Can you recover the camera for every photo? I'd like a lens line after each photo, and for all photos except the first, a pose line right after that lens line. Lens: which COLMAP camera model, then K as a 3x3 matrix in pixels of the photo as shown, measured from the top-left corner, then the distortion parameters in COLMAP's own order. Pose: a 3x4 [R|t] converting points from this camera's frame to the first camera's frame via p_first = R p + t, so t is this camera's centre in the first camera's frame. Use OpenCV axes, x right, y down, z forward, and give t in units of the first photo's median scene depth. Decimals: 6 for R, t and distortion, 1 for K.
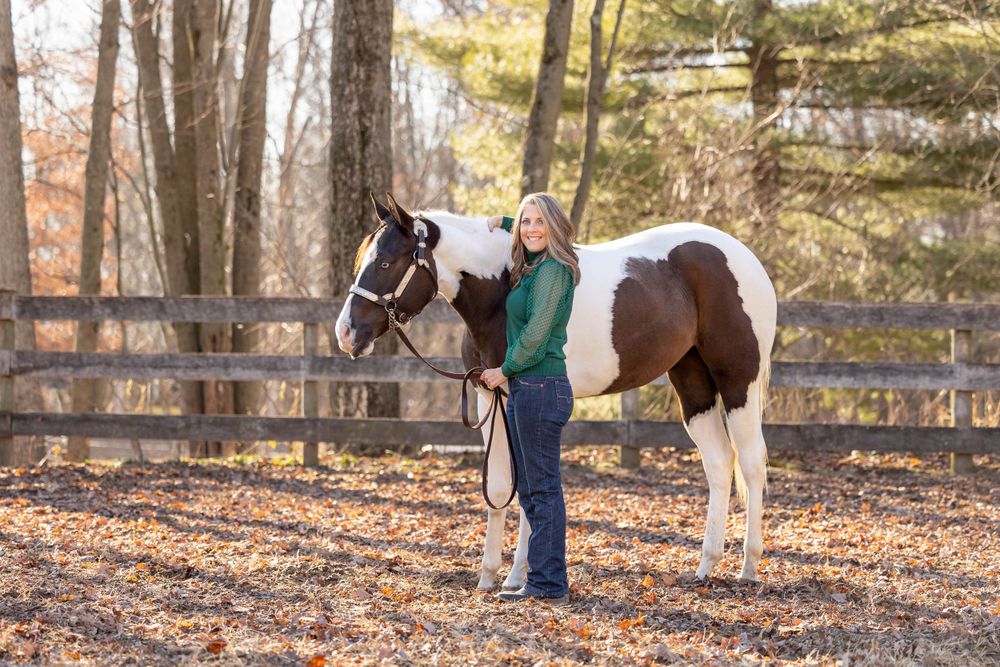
lens RADIAL K [[2775.1, 0, 500.0], [0, 2775.1, 333.5], [0, 0, 1]] dist [-0.134505, -1.533220]
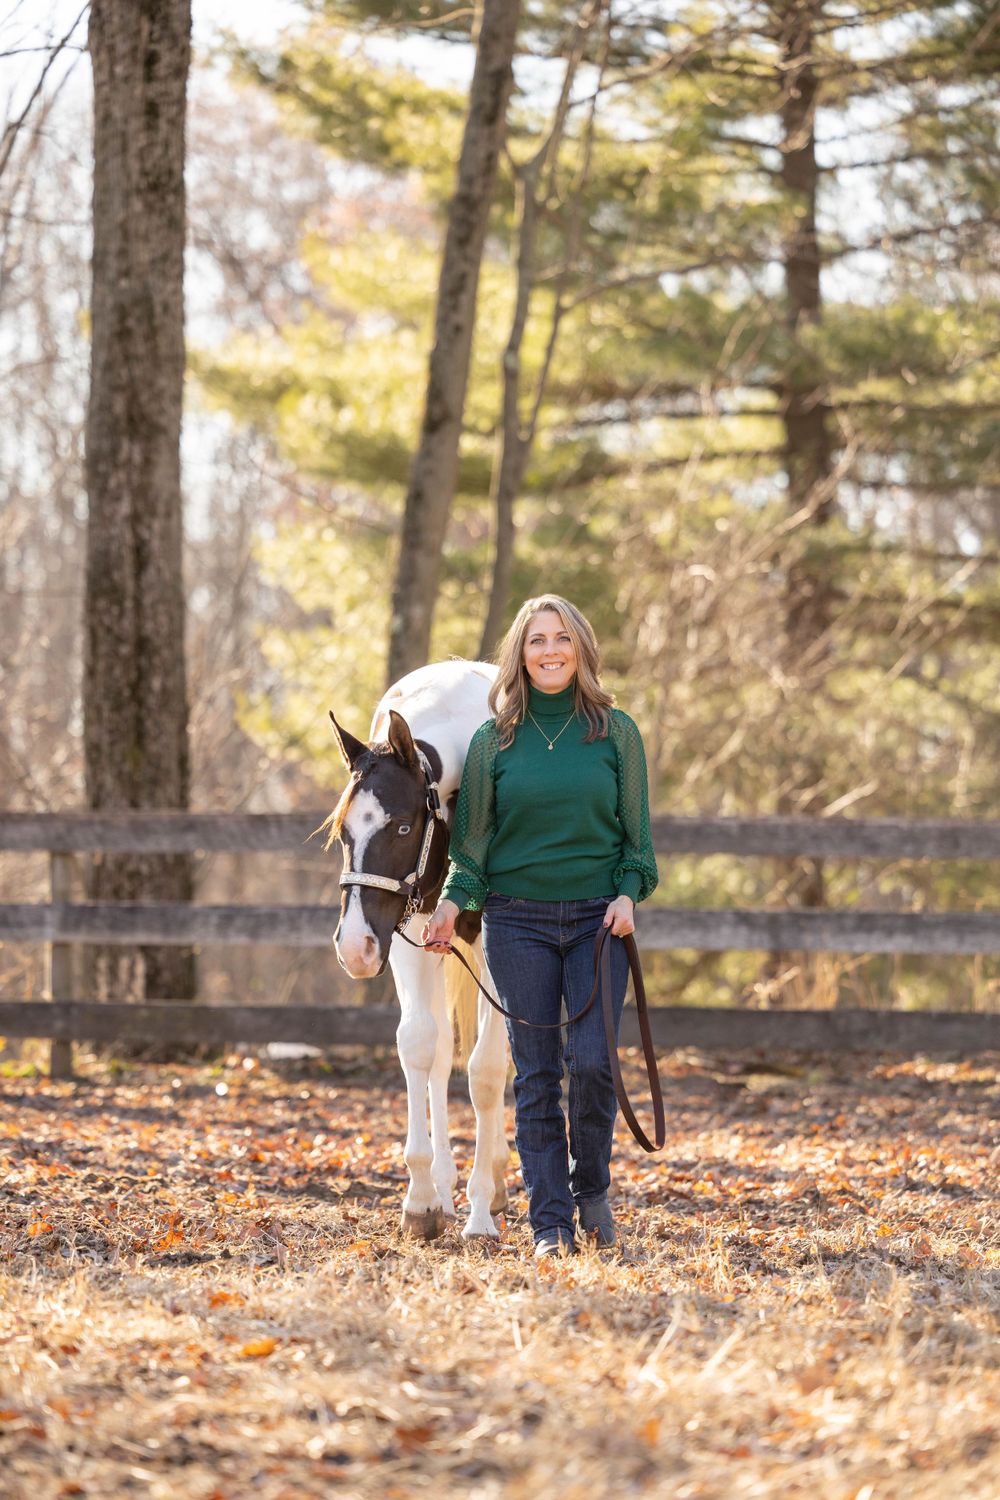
lens RADIAL K [[5775.7, 0, 500.0], [0, 5775.7, 750.0], [0, 0, 1]] dist [-0.010145, -0.025001]
pose [[0.999449, 0.000669, 0.033175, -0.010990], [0.000227, 0.999635, -0.027008, 0.008052], [-0.033181, 0.027001, 0.999085, -0.302426]]
